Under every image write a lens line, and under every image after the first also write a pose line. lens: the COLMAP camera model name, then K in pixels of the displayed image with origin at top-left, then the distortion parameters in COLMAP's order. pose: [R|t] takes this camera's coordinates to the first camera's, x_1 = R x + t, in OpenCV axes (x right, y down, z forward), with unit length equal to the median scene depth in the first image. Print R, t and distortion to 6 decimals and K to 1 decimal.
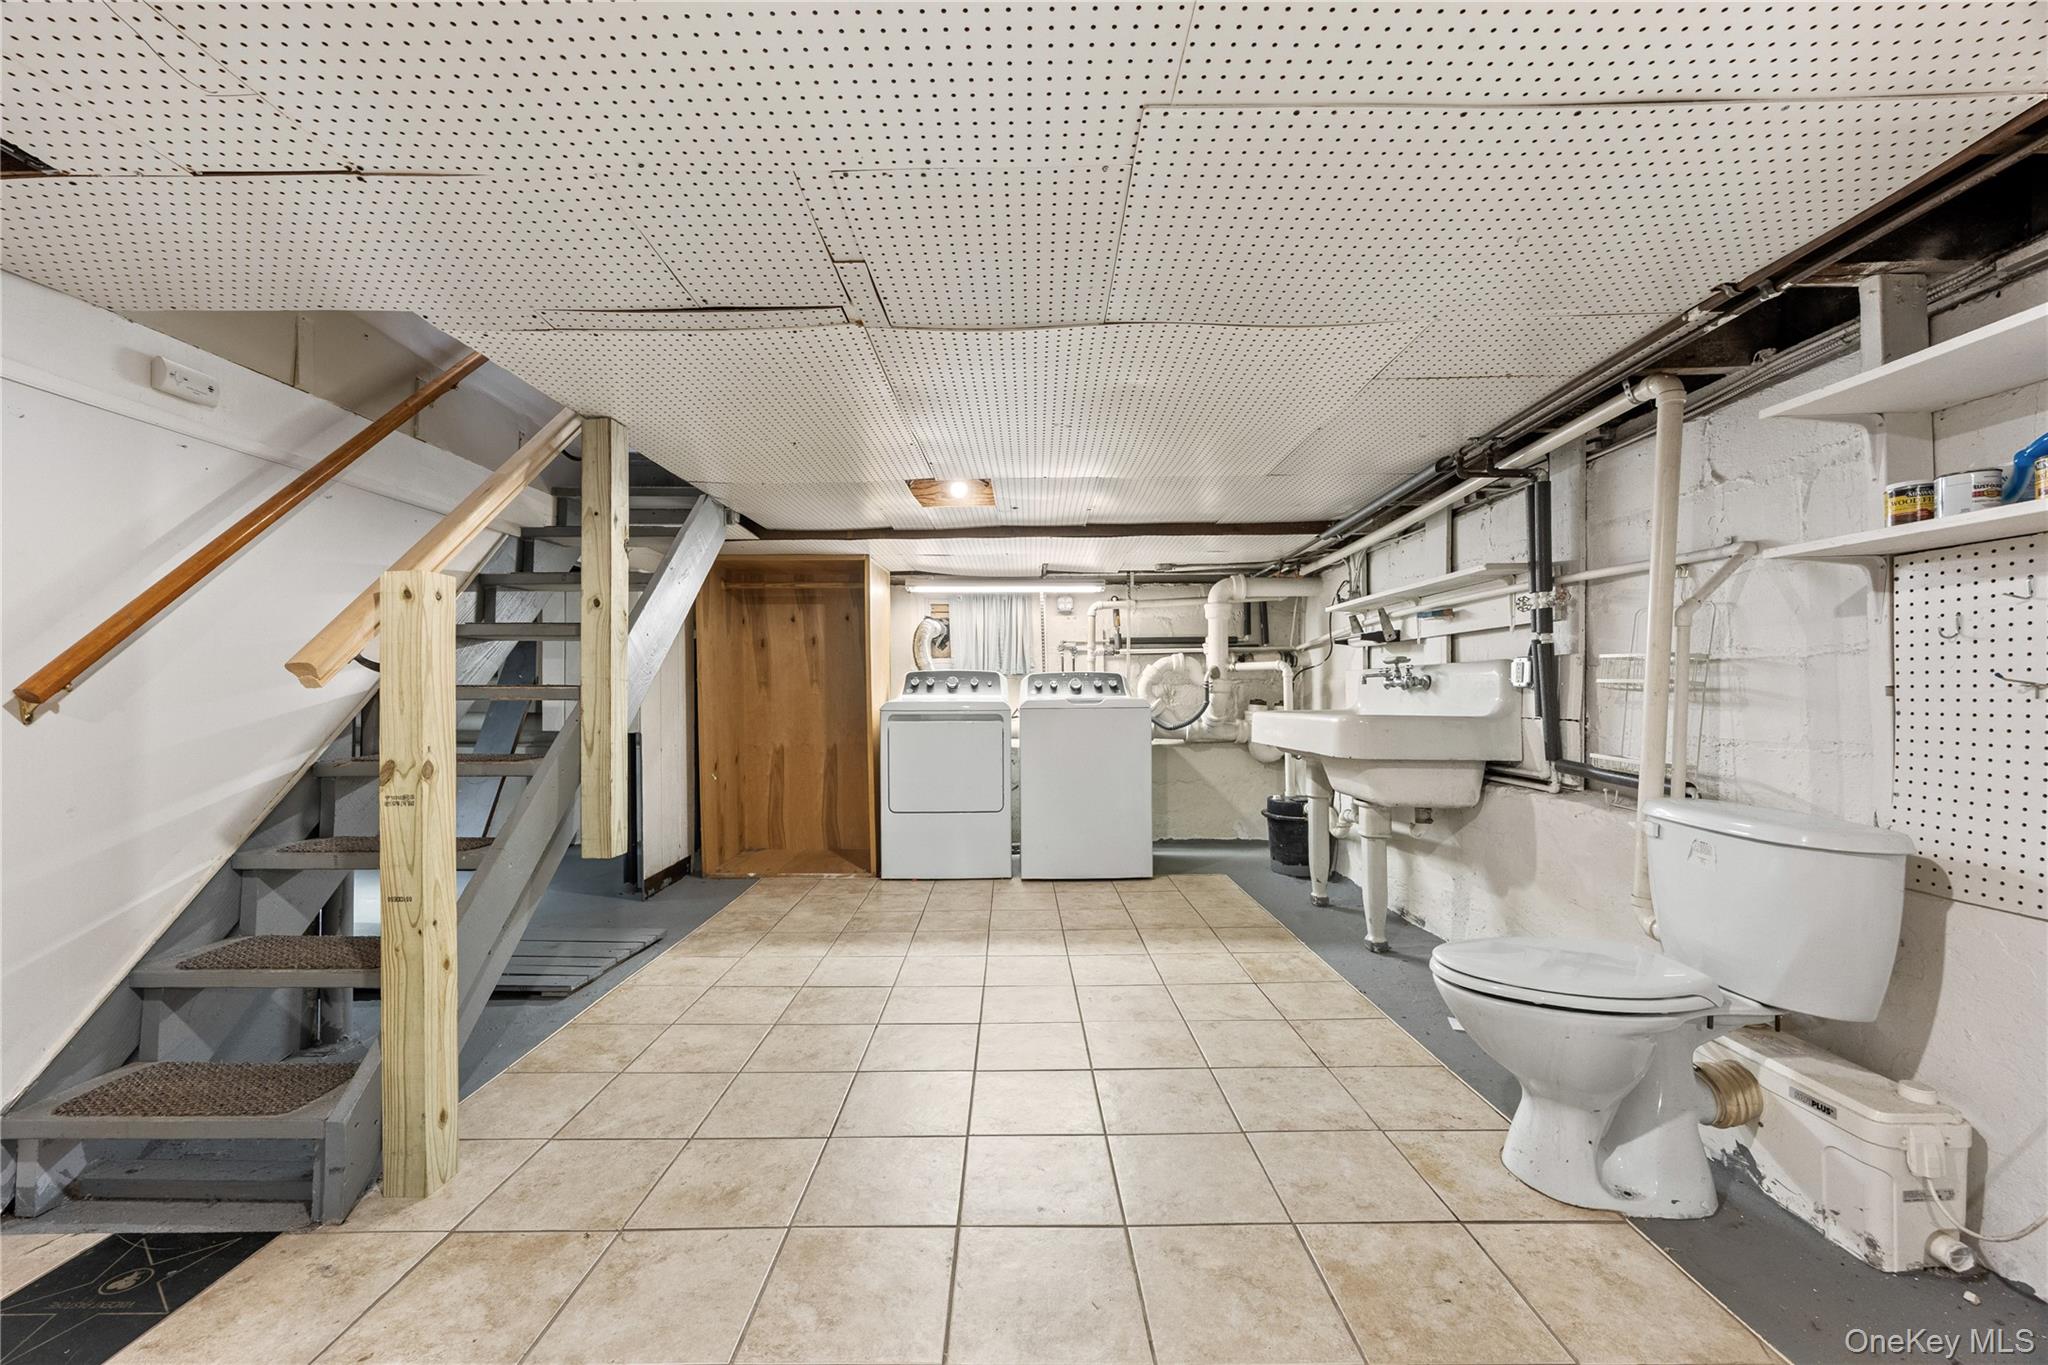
lens RADIAL K [[789.2, 0, 1004.7], [0, 789.2, 692.5], [0, 0, 1]] dist [-0.001327, -0.000039]
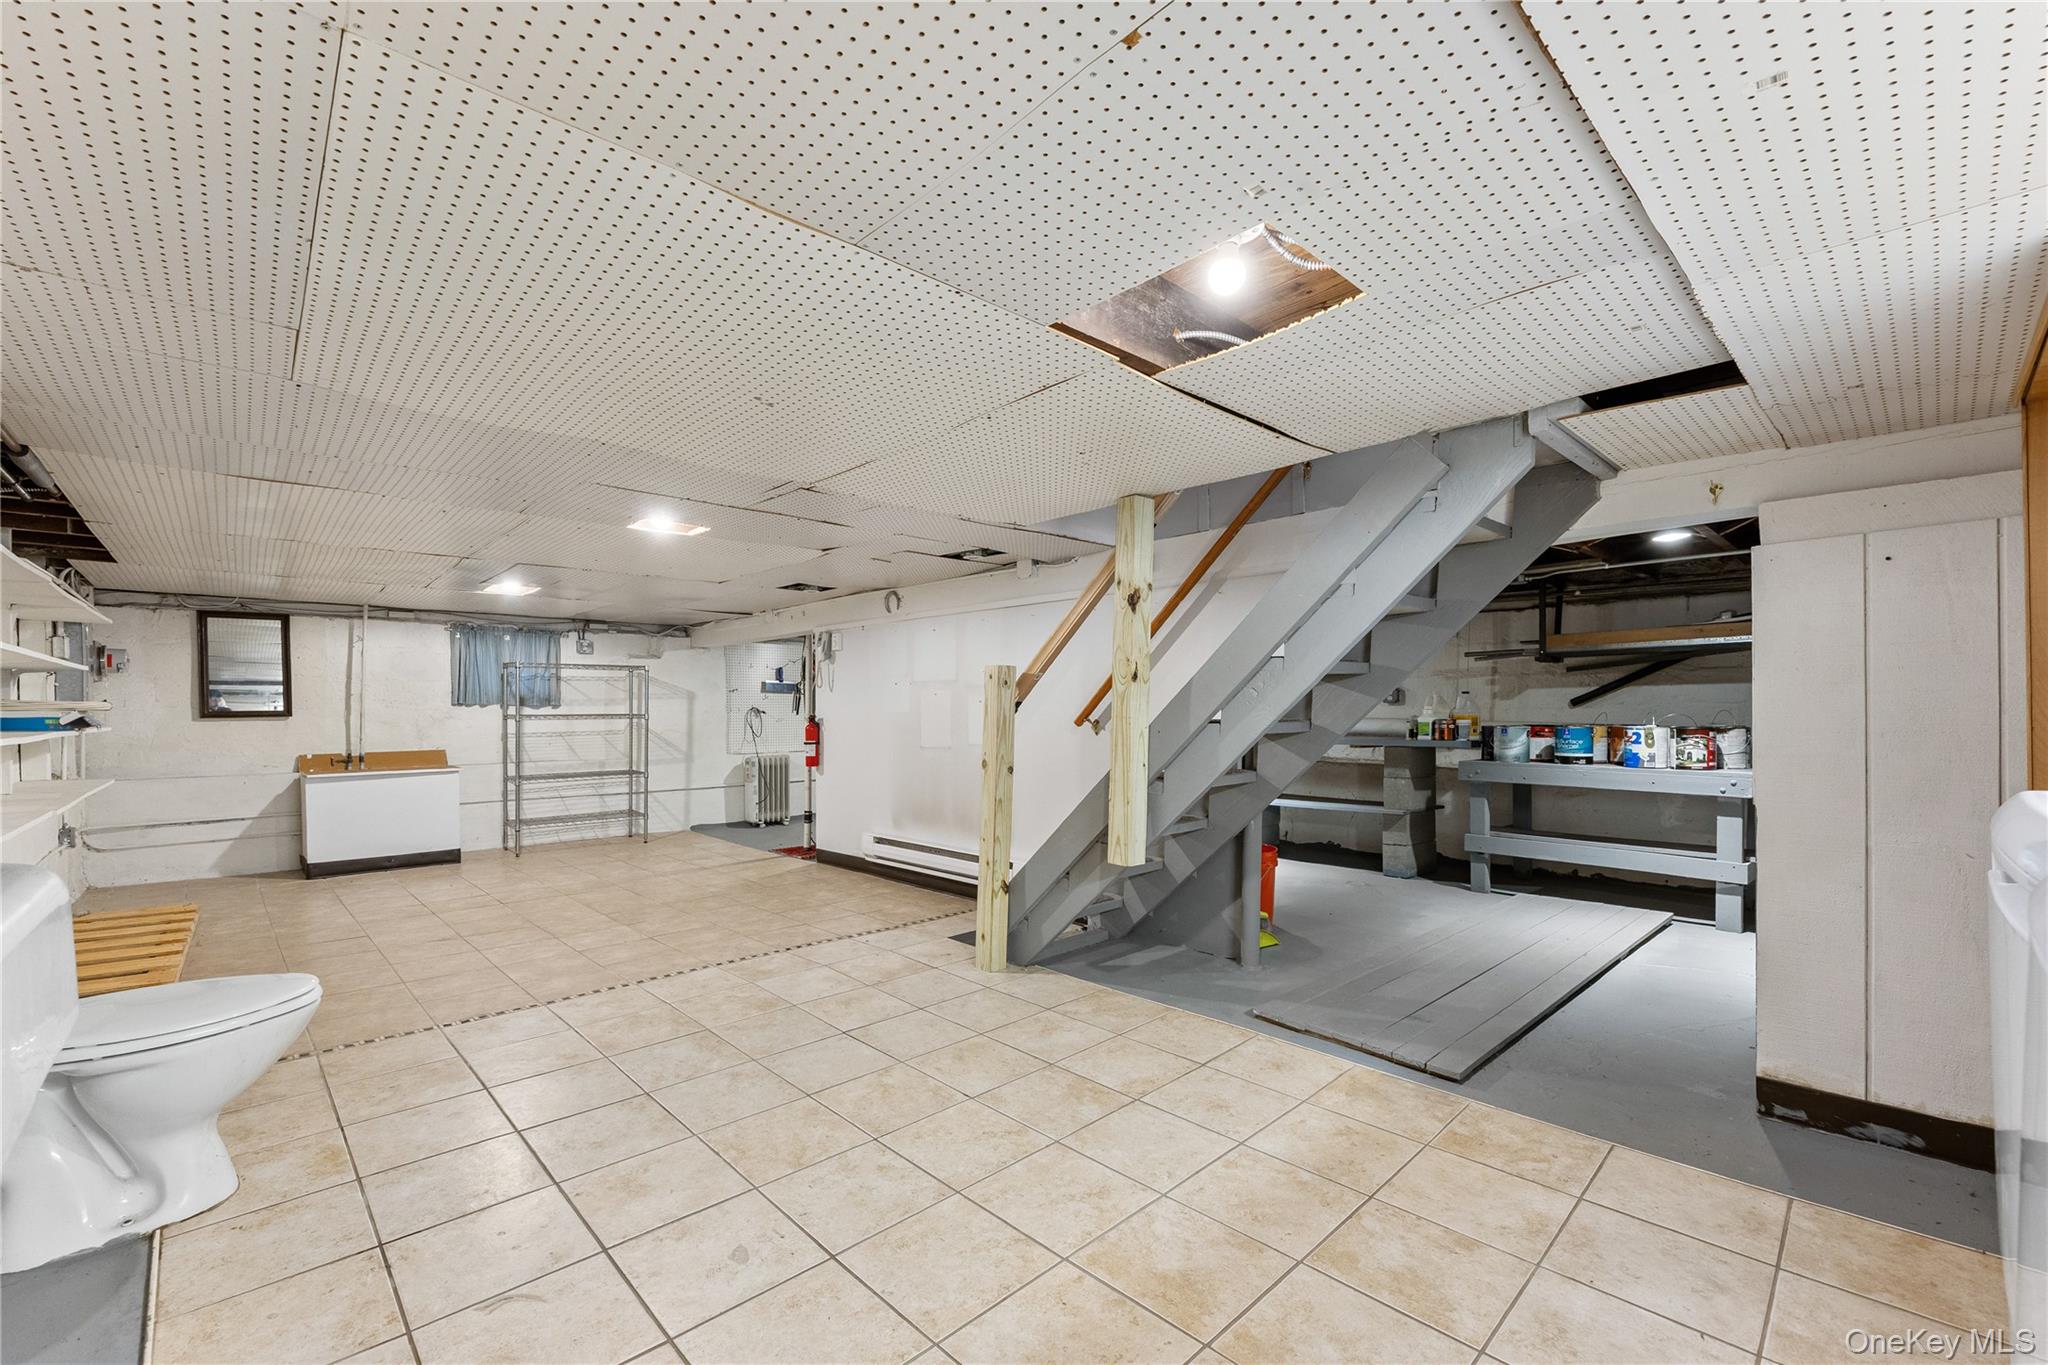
lens RADIAL K [[789.2, 0, 1004.7], [0, 789.2, 692.5], [0, 0, 1]] dist [-0.001327, -0.000039]
pose [[-0.700405, -0.012718, -0.713632, 0.256224], [0.007544, 0.999653, -0.025219, -0.008152], [0.713706, -0.023048, -0.700066, 0.938336]]
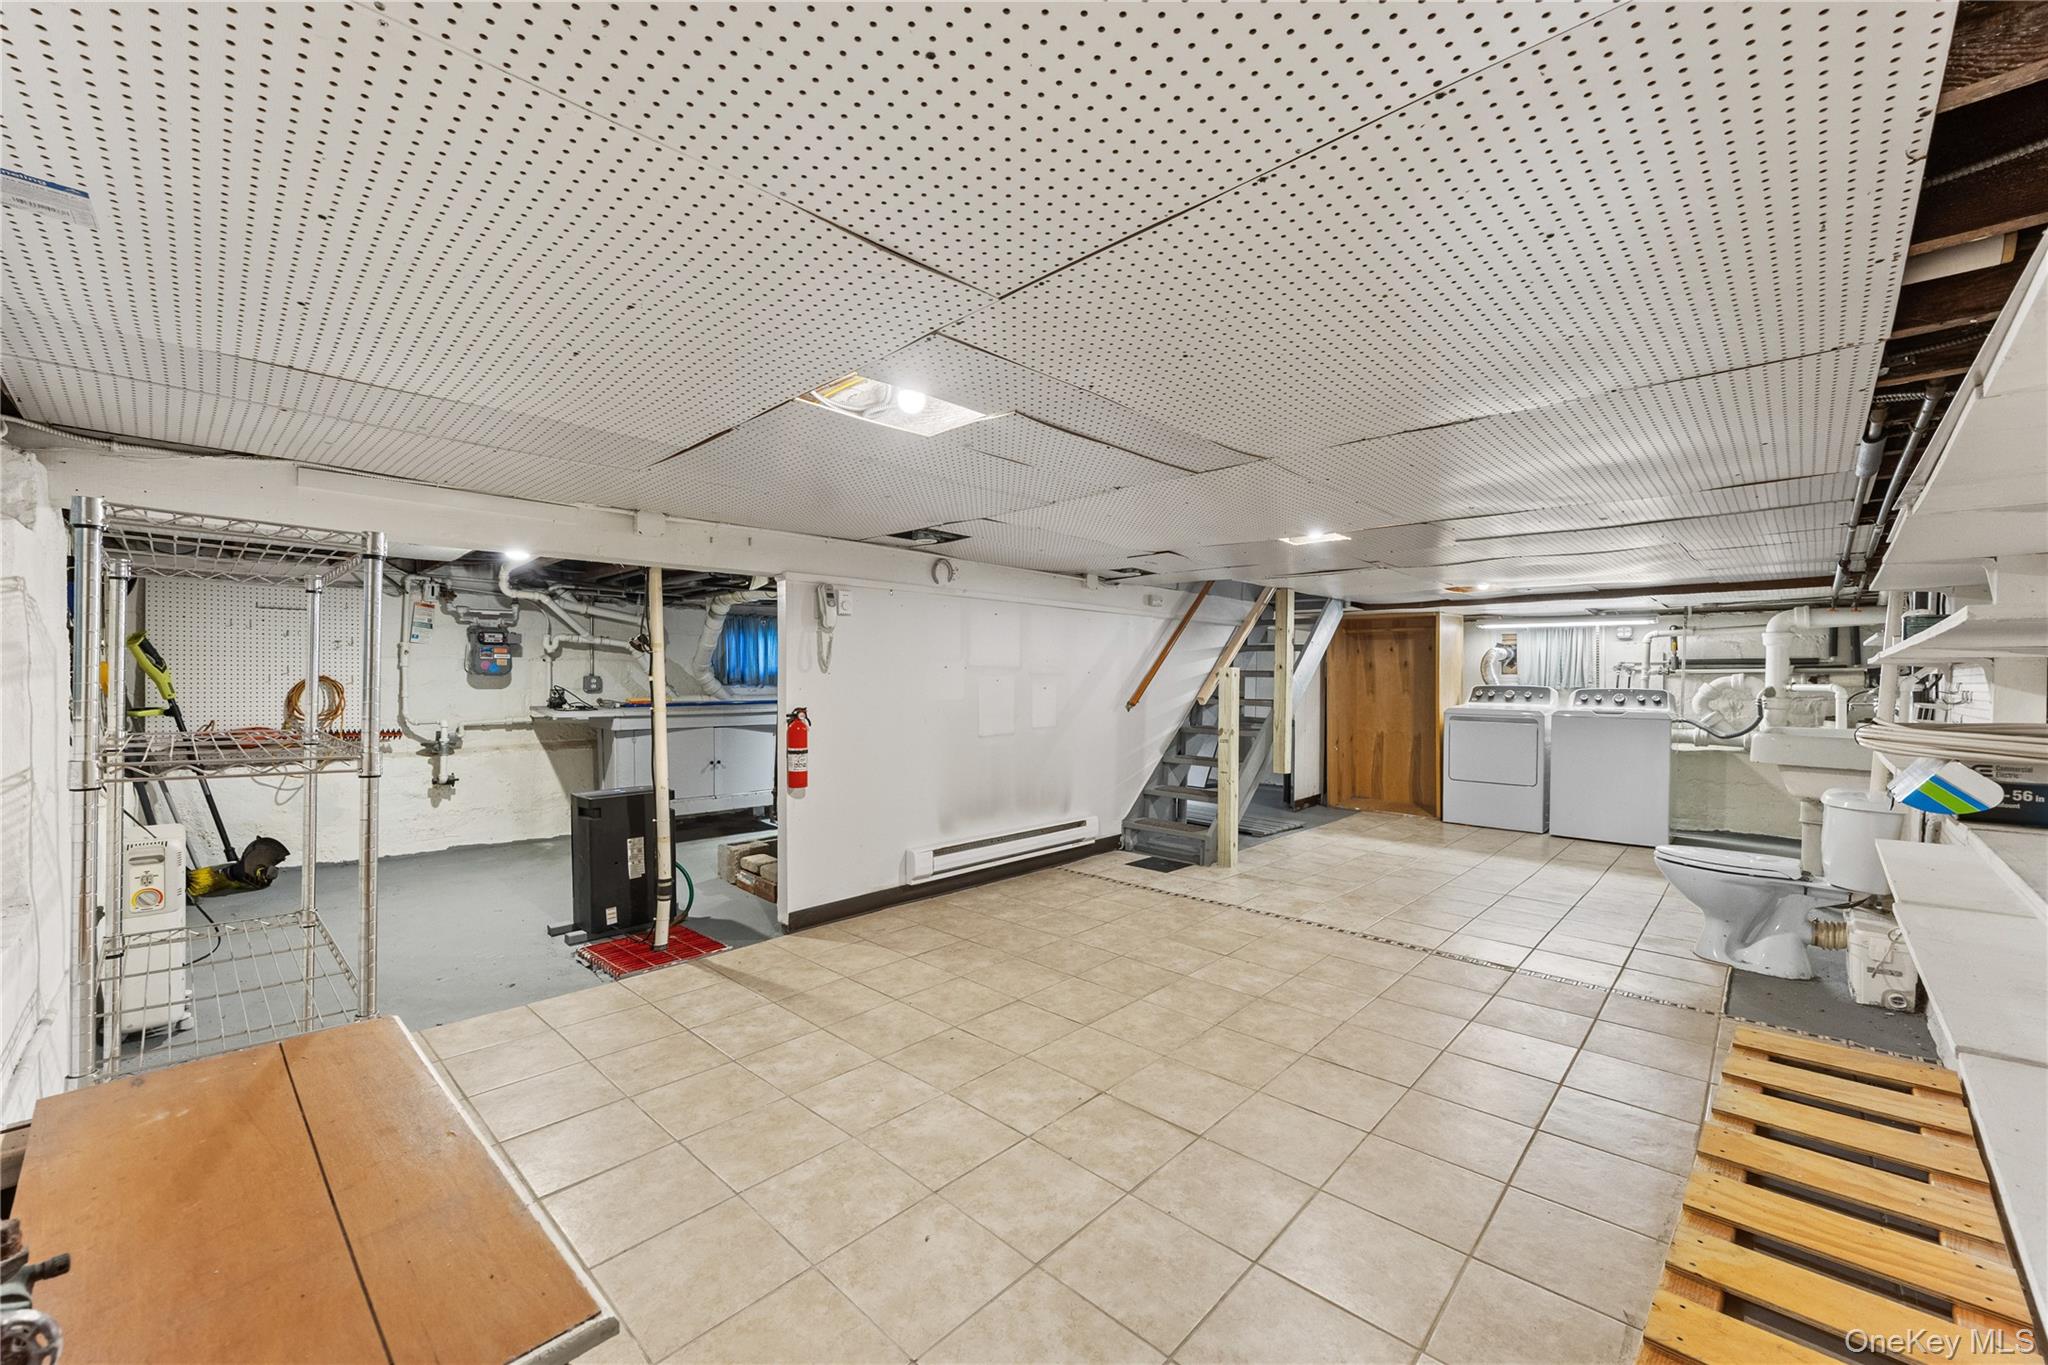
lens RADIAL K [[789.2, 0, 1004.7], [0, 789.2, 692.5], [0, 0, 1]] dist [-0.001327, -0.000039]
pose [[0.716417, 0.023705, -0.697269, 0.295044], [-0.009386, 0.999660, 0.024342, -0.045971], [0.697609, -0.010894, 0.716396, -0.693168]]
